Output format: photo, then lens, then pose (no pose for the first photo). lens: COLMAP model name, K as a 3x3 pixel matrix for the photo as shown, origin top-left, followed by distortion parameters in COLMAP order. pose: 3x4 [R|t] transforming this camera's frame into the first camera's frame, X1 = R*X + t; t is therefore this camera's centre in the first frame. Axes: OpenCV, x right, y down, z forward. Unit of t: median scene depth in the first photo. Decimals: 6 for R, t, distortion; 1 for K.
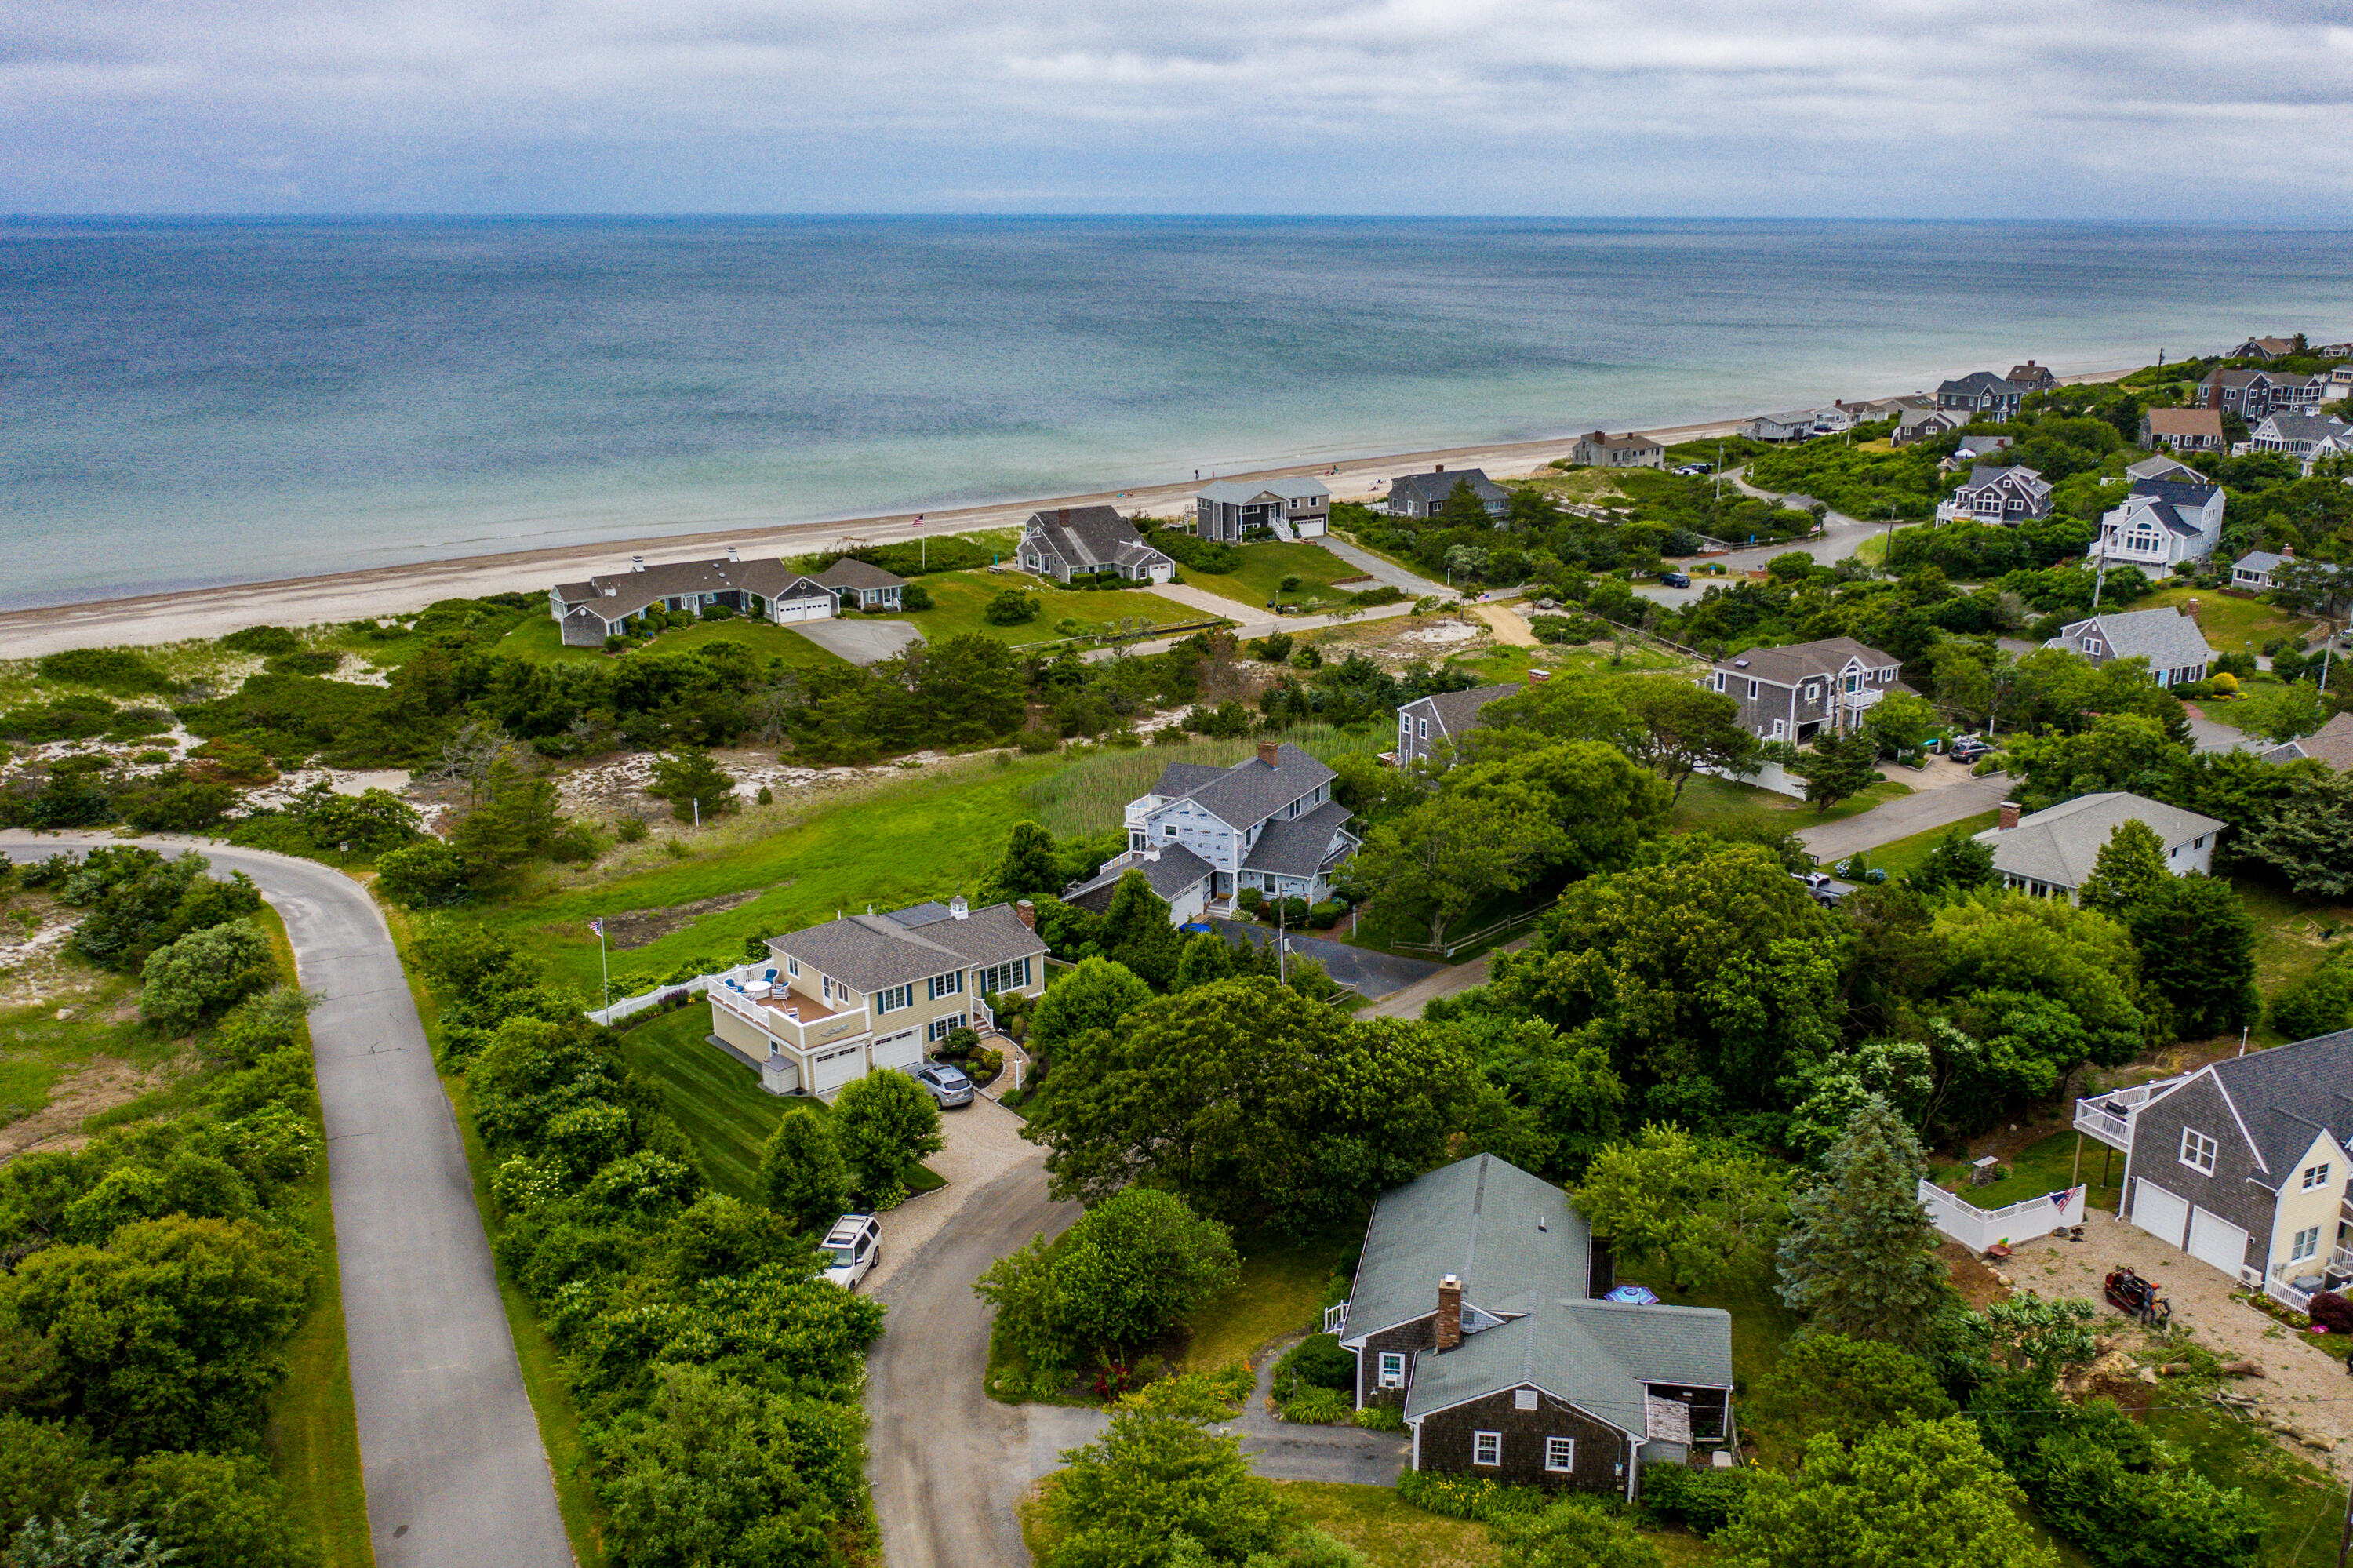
lens RADIAL K [[2103.4, 0, 1180.2], [0, 2103.4, 789.7], [0, 0, 1]] dist [-0.004976, -0.002821]
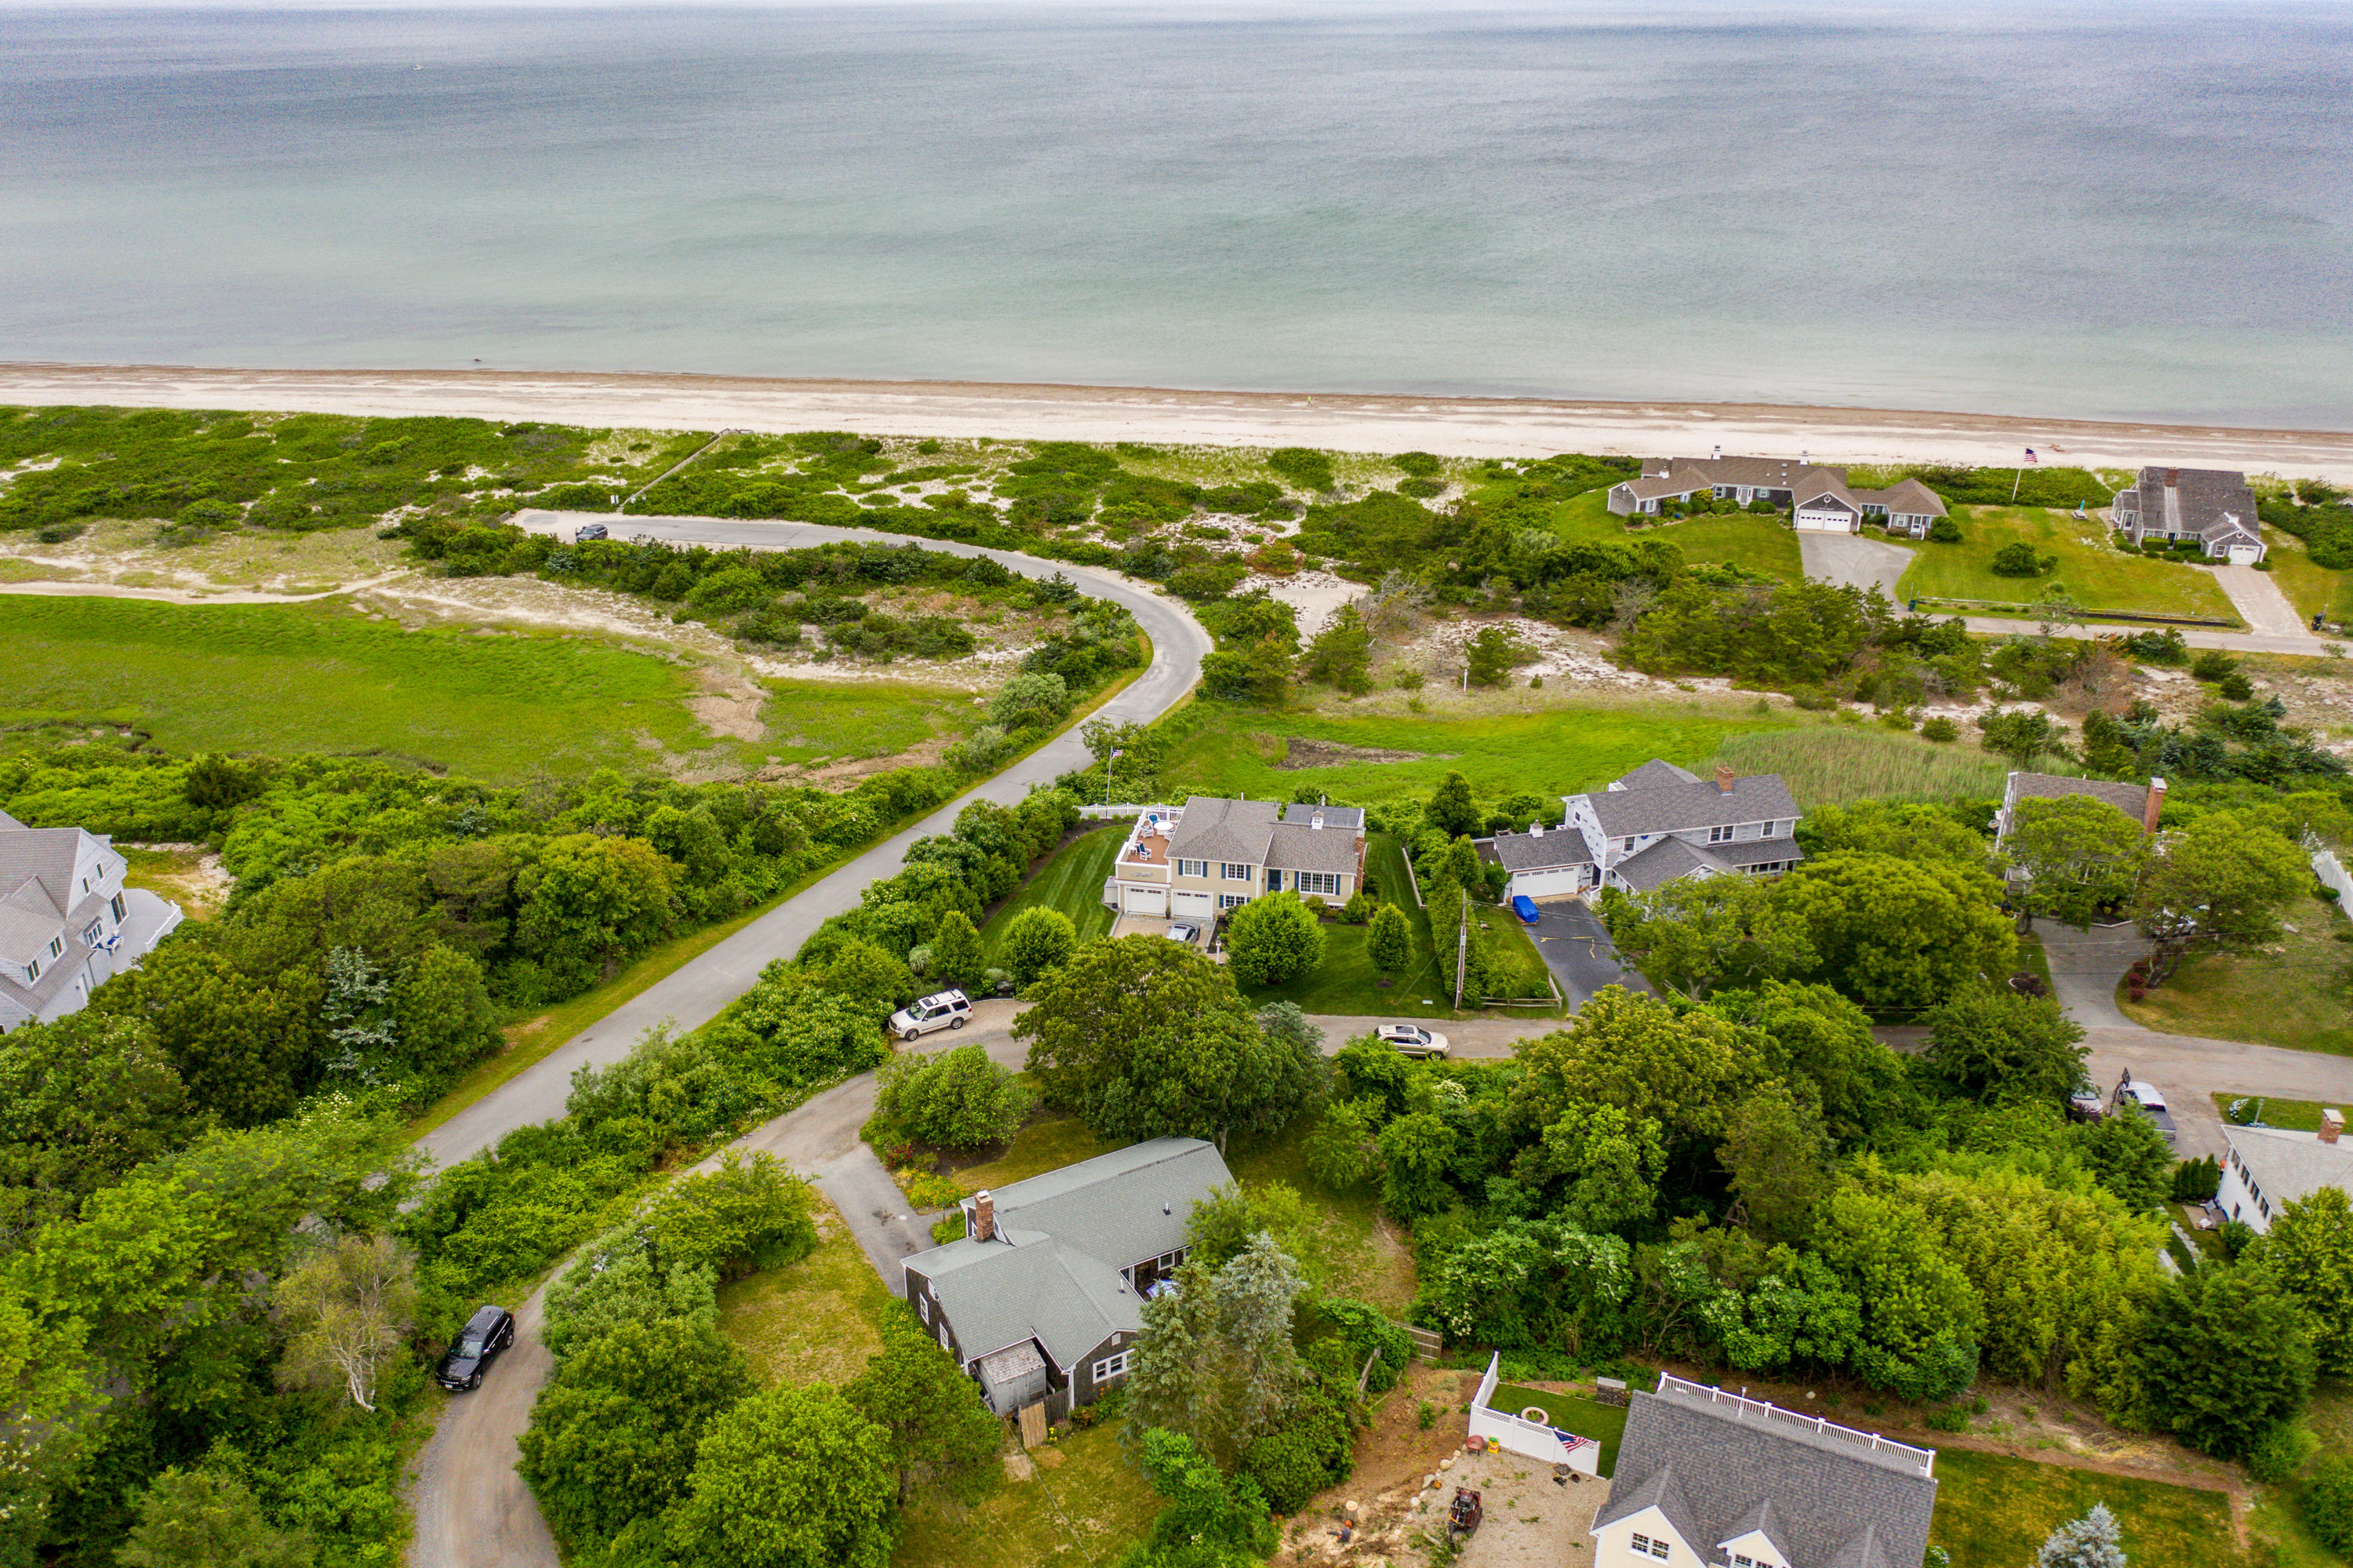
lens RADIAL K [[1805.2, 0, 1172.7], [0, 1805.2, 775.2], [0, 0, 1]] dist [-0.015998, 0.007723]
pose [[0.630707, 0.309063, -0.711821, 0.341552], [-0.201502, 0.951031, 0.234384, -0.116907], [0.749404, -0.004394, 0.662099, 0.111062]]
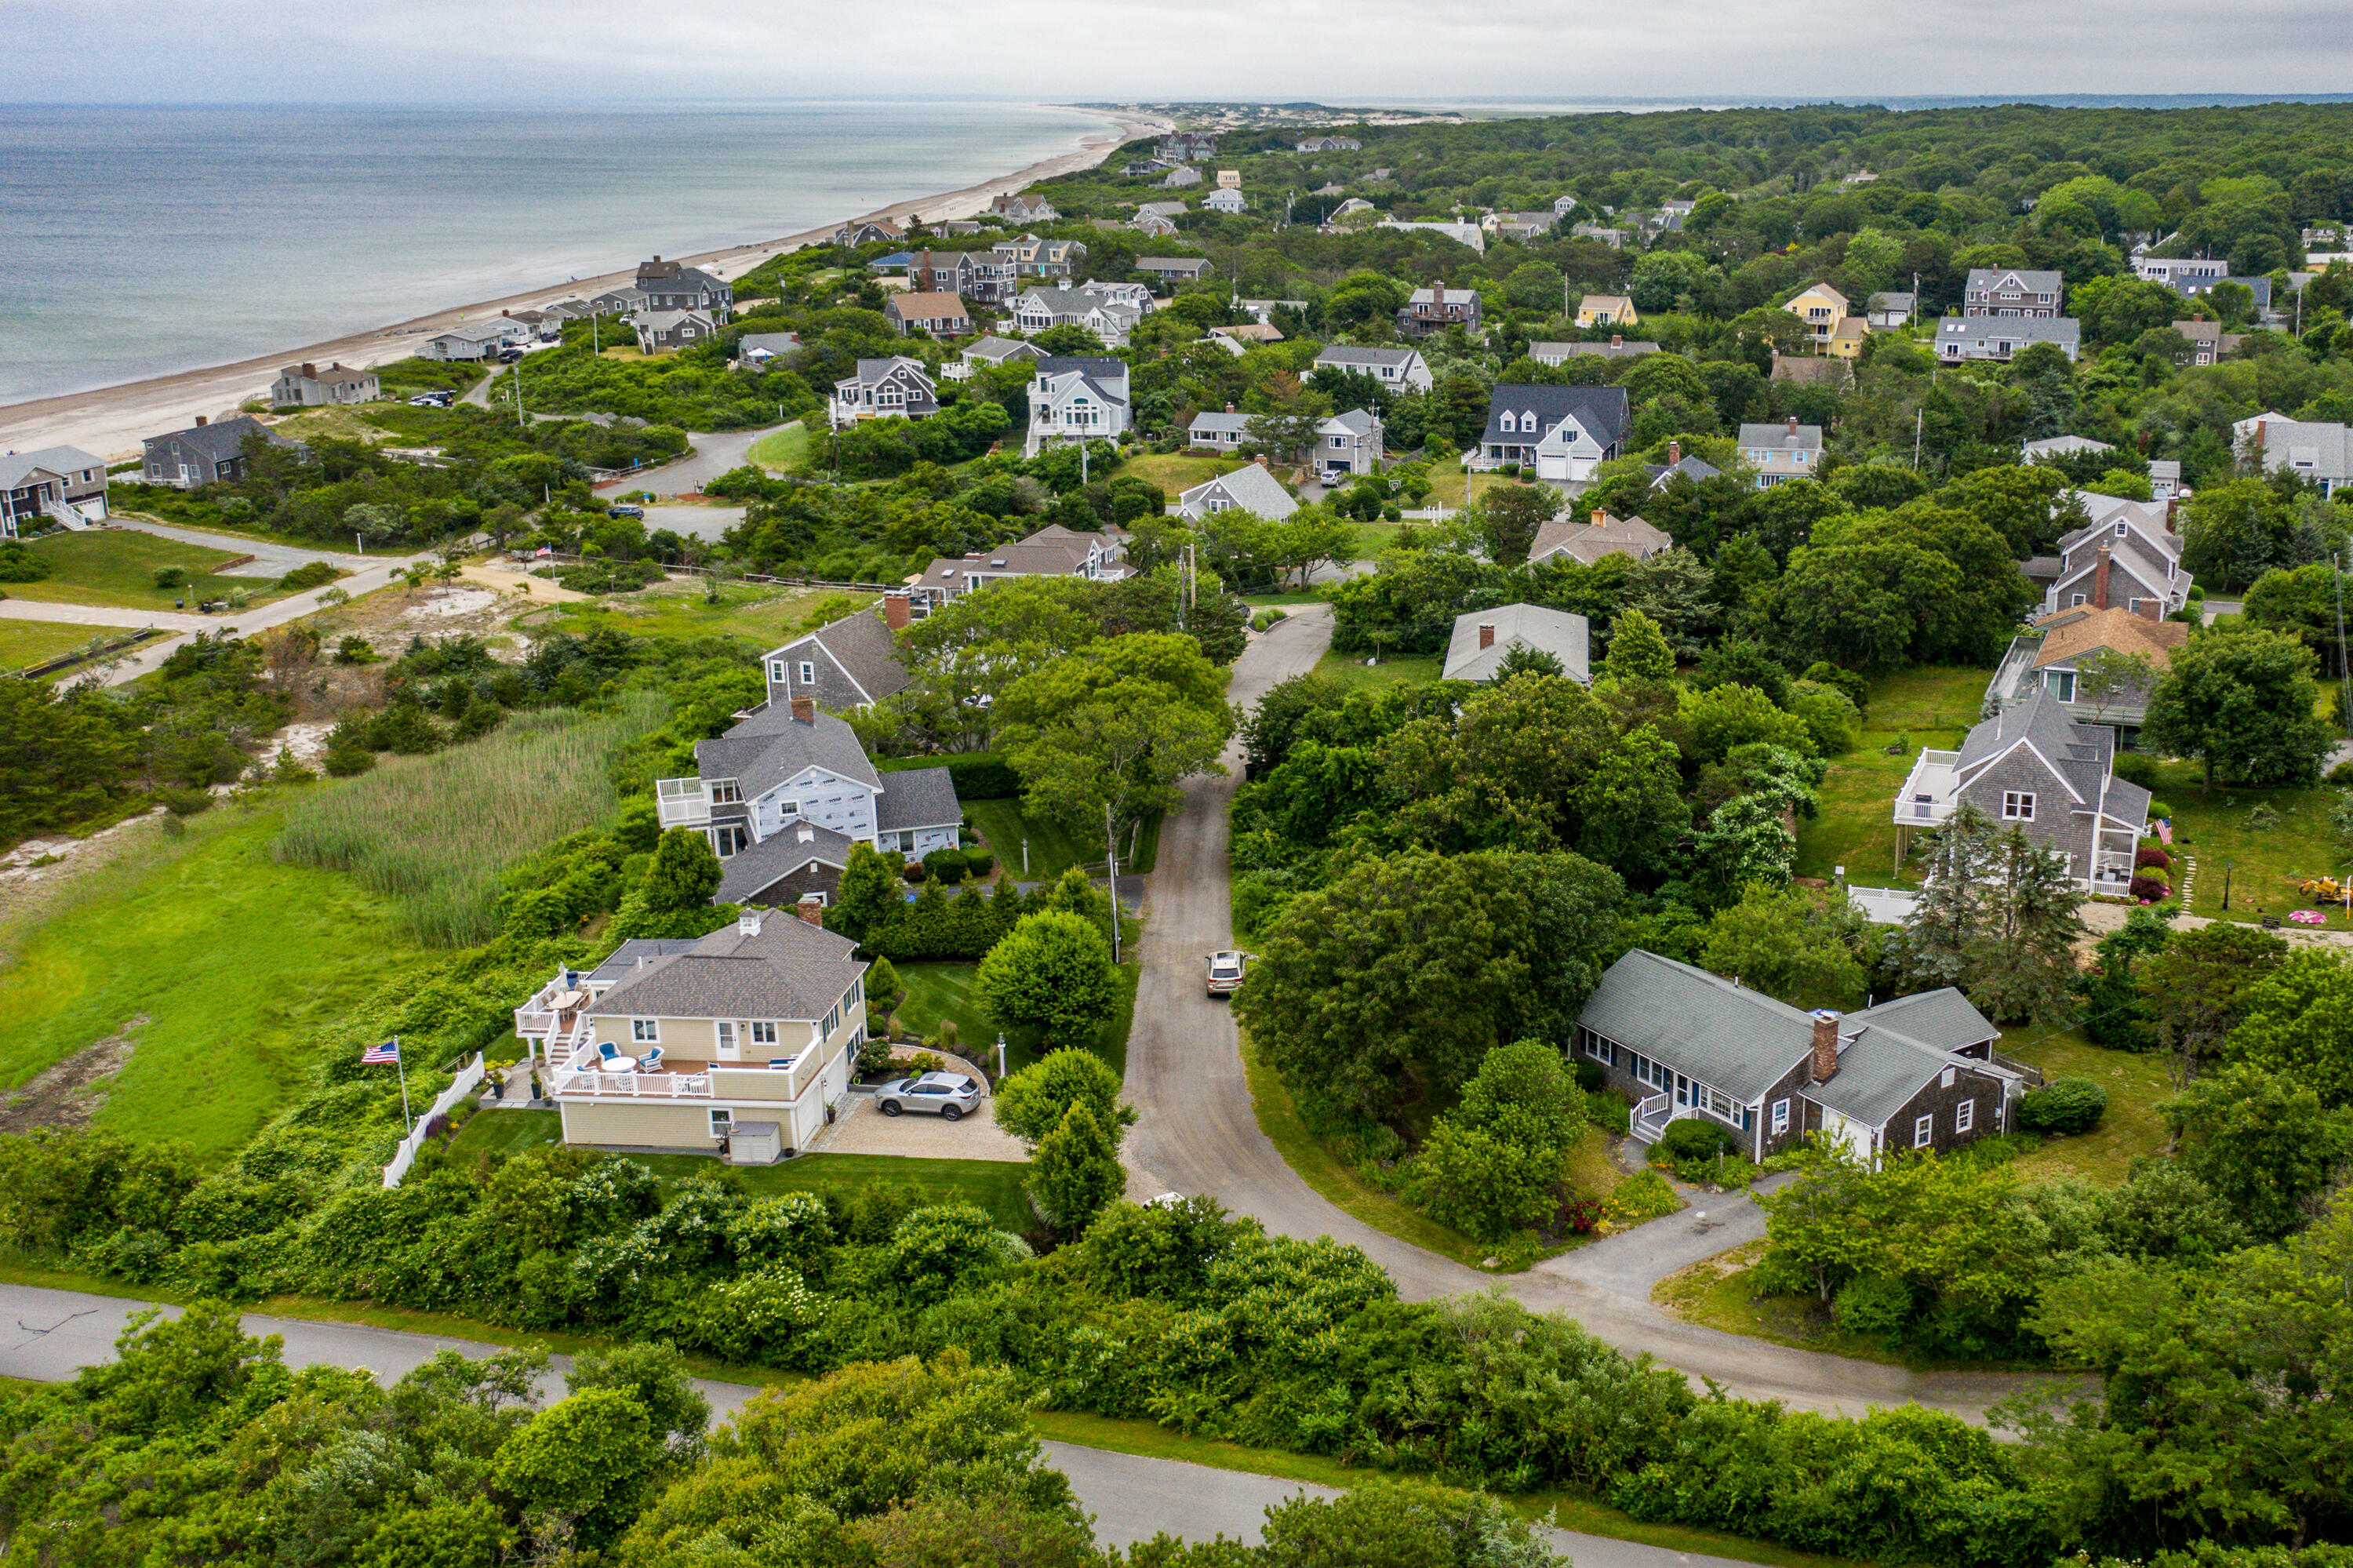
lens RADIAL K [[2525.3, 0, 1176.4], [0, 2525.3, 779.9], [0, 0, 1]] dist [-0.003354, 0.000000]
pose [[0.706203, -0.188020, 0.682587, -0.366981], [0.189797, 0.979081, 0.073326, -0.023616], [-0.682095, 0.077770, 0.727116, 0.073702]]
